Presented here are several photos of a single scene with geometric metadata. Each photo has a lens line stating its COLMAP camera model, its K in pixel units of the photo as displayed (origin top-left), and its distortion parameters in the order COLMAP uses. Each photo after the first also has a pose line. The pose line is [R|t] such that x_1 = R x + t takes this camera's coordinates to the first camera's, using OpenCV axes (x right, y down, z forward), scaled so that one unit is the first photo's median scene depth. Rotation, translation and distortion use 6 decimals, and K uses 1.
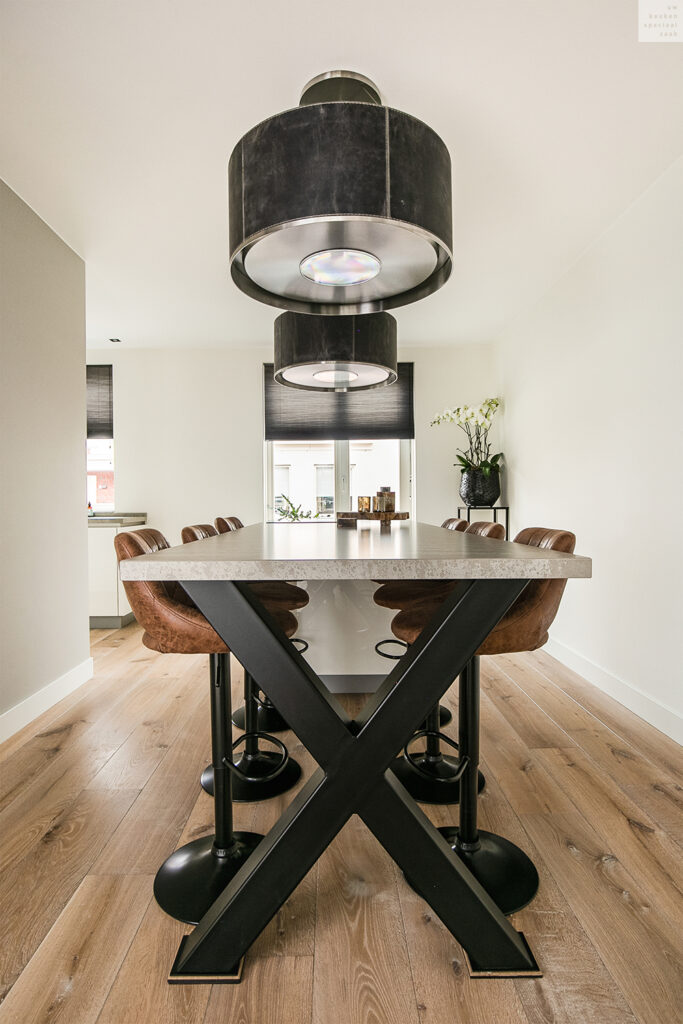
lens RADIAL K [[593.6, 0, 339.5], [0, 593.6, 499.9], [0, 0, 1]] dist [-0.001570, -0.000194]
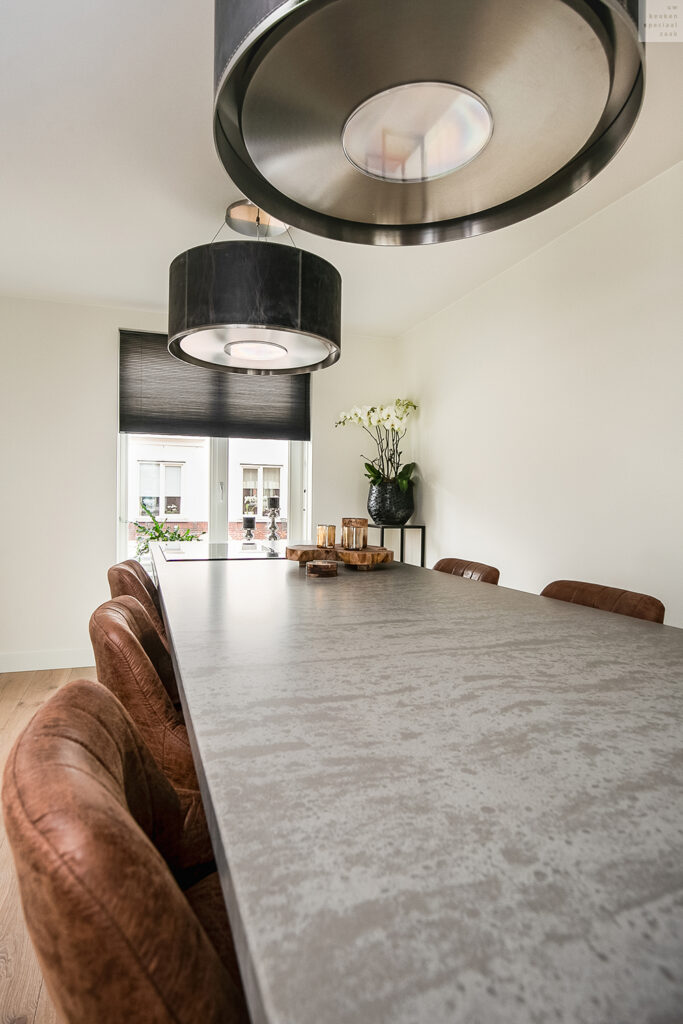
lens RADIAL K [[593.6, 0, 339.5], [0, 593.6, 499.9], [0, 0, 1]] dist [-0.001570, -0.000194]
pose [[0.951564, 0.023611, 0.306543, -0.091454], [-0.024835, 0.999692, 0.000094, -0.022407], [-0.306446, -0.007702, 0.951857, 0.205426]]
